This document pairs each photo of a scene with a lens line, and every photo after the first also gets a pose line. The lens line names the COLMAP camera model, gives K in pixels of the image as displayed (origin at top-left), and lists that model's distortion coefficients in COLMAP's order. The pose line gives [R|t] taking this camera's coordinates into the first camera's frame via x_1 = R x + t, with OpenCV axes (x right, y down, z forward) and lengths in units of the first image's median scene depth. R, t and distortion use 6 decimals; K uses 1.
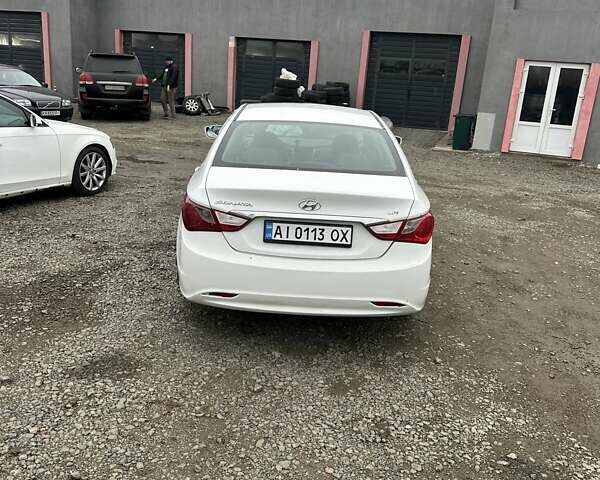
lens RADIAL K [[563.9, 0, 287.8], [0, 563.9, 240.2], [0, 0, 1]] dist [0.108434, -0.176162]
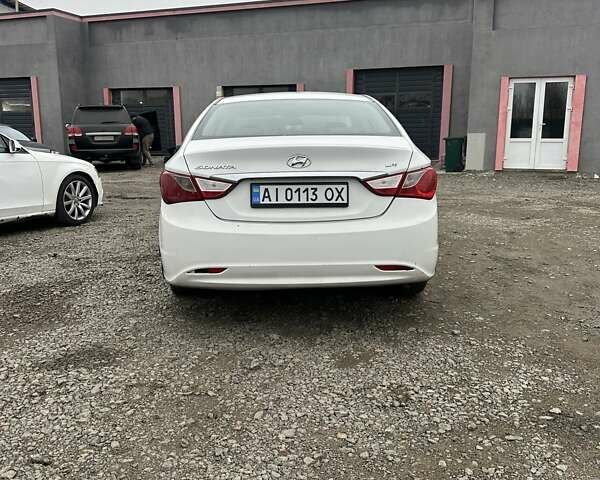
lens RADIAL K [[563.9, 0, 287.8], [0, 563.9, 240.2], [0, 0, 1]] dist [0.108434, -0.176162]
pose [[0.997372, -0.072342, 0.003994, 0.008013], [0.072390, 0.992719, -0.096276, 0.141482], [0.003000, 0.096312, 0.995347, 0.101400]]
